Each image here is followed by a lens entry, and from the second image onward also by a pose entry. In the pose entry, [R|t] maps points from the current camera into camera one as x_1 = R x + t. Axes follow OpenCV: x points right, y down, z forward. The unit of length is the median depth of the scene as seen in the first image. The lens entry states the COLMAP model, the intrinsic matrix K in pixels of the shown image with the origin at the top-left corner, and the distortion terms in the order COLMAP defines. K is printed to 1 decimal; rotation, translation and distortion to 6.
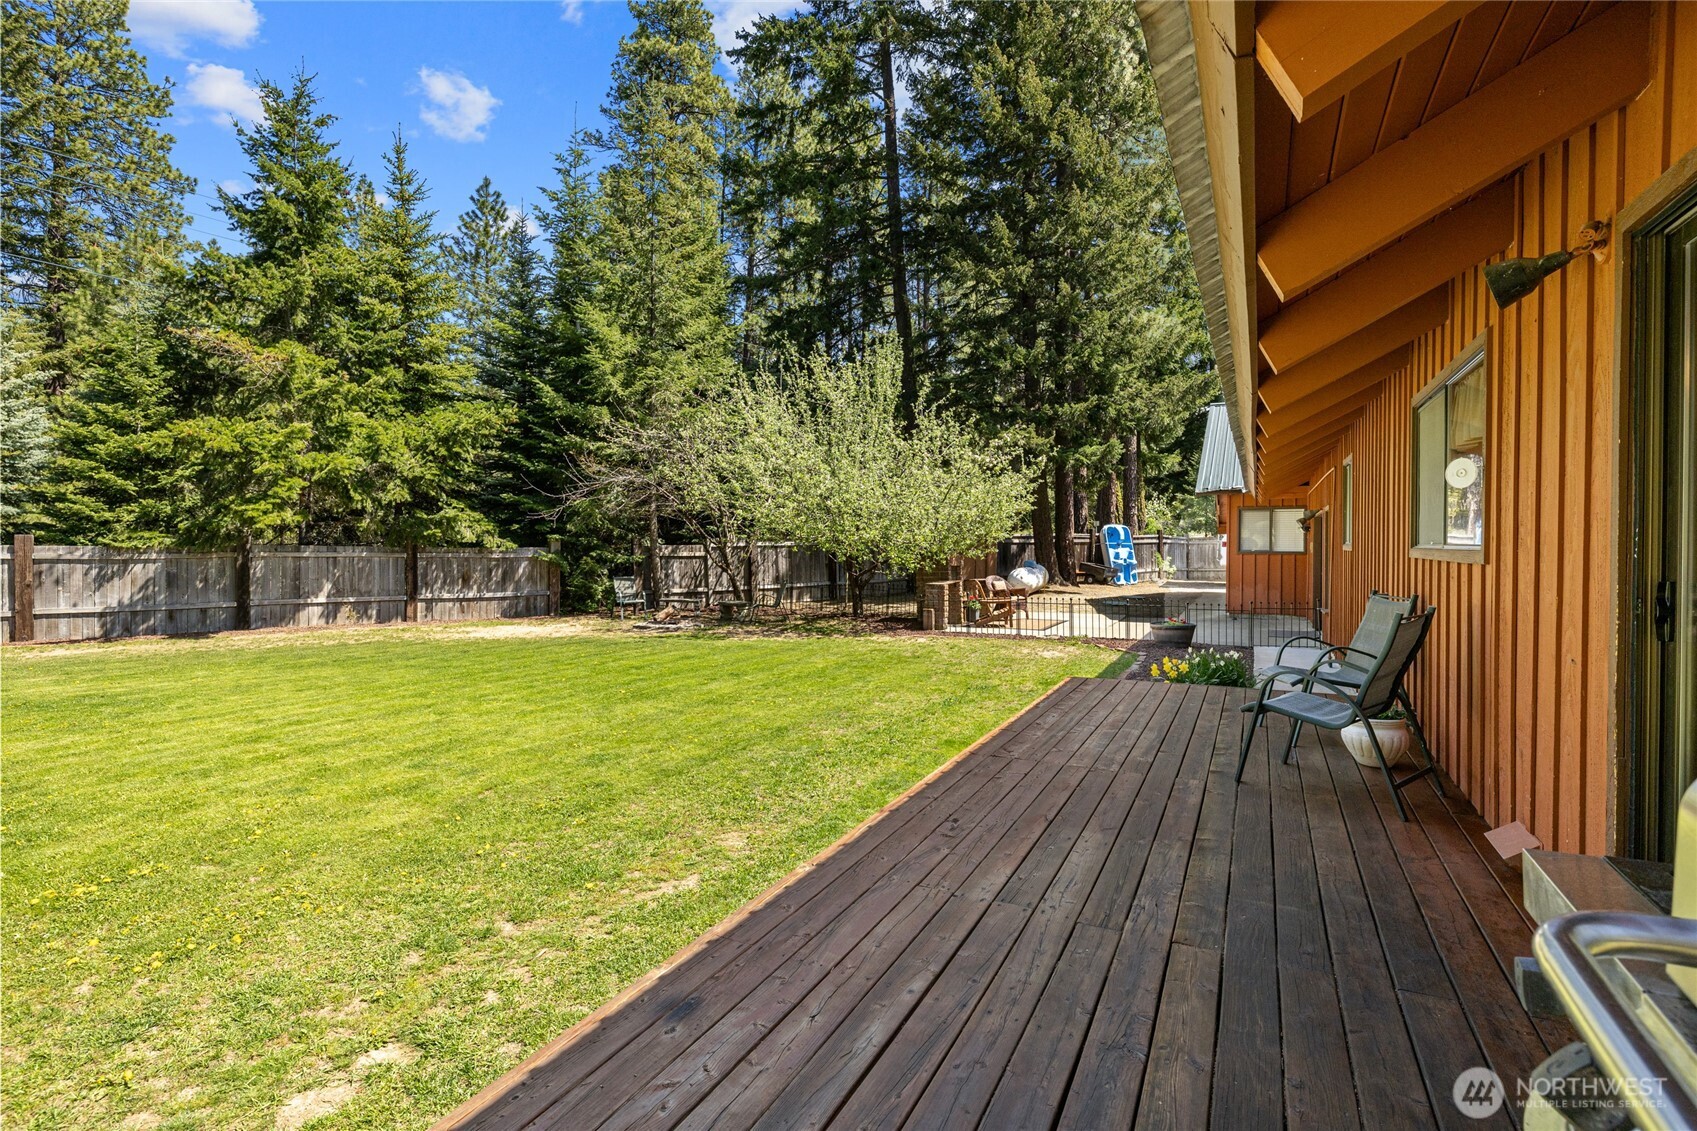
lens RADIAL K [[792.8, 0, 848.5], [0, 792.8, 565.5], [0, 0, 1]] dist [-0.010425, 0.001172]
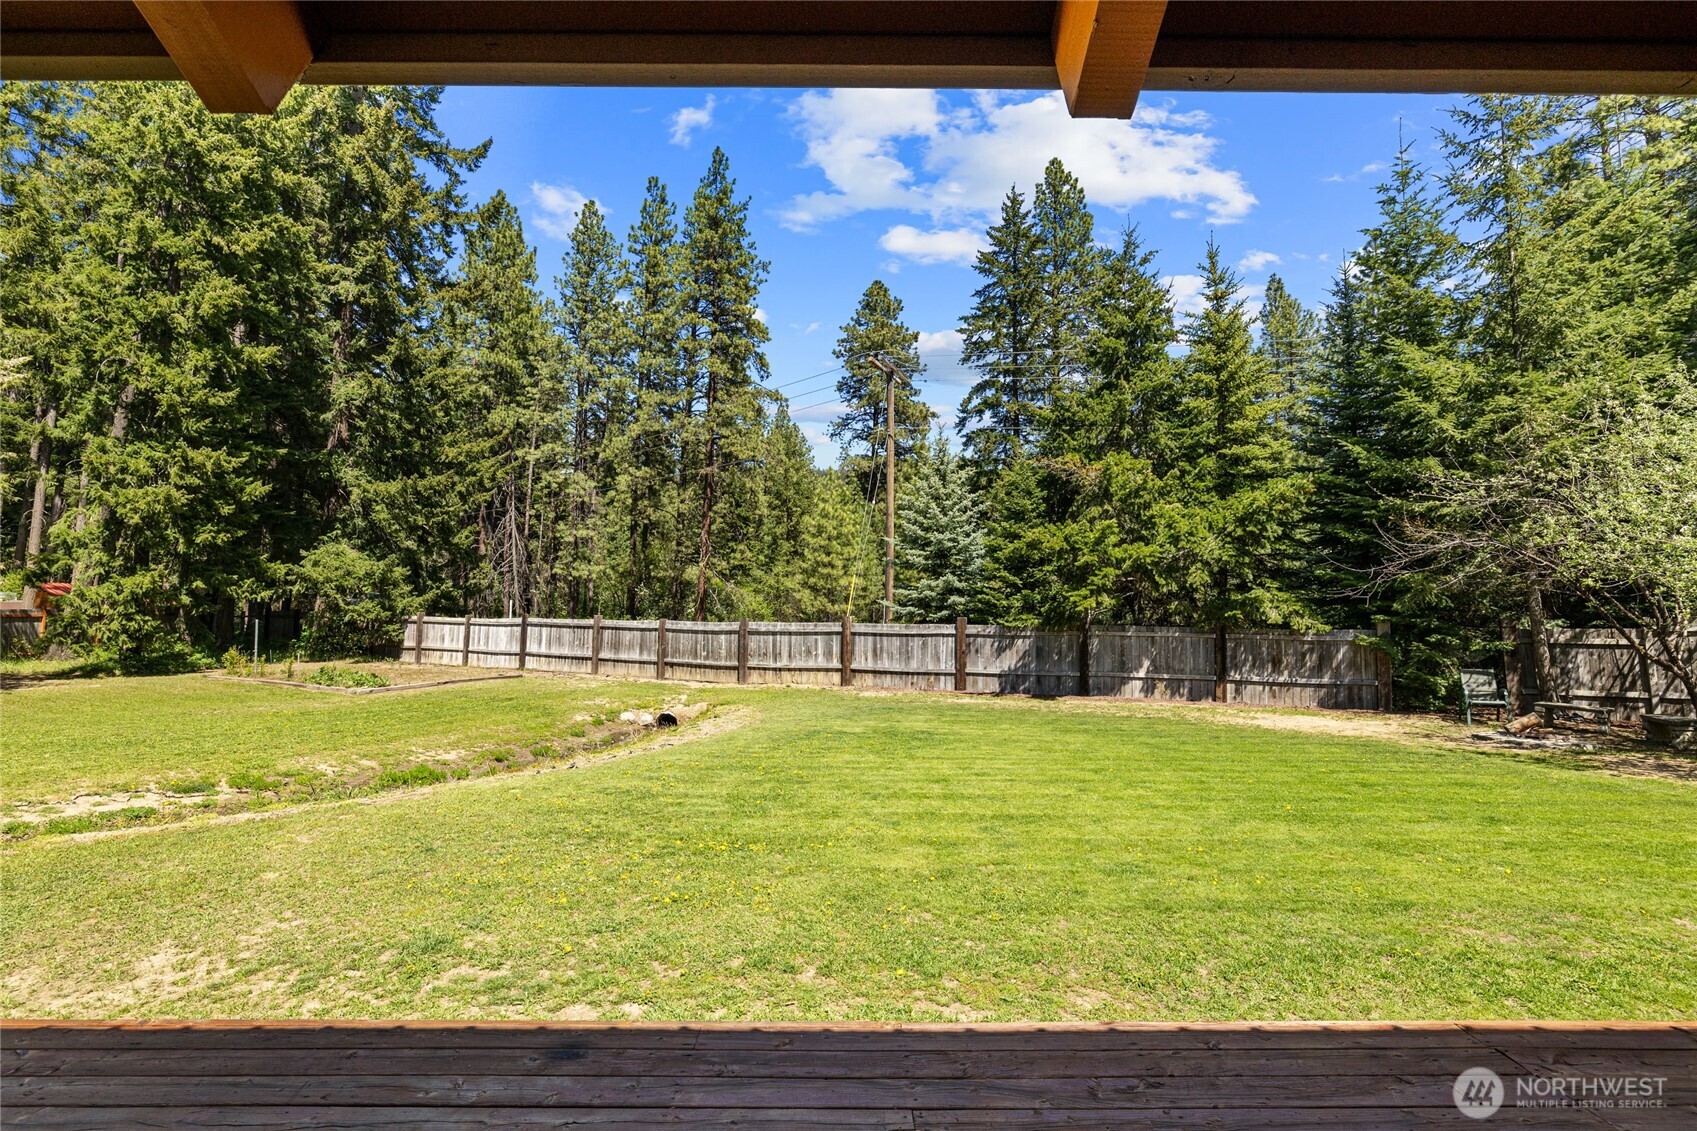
lens RADIAL K [[792.8, 0, 848.5], [0, 792.8, 565.5], [0, 0, 1]] dist [-0.010425, 0.001172]
pose [[0.458667, -0.059676, -0.886602, 0.136220], [-0.028809, 0.996219, -0.081958, -0.006471], [0.888141, 0.063134, 0.455214, 0.108524]]
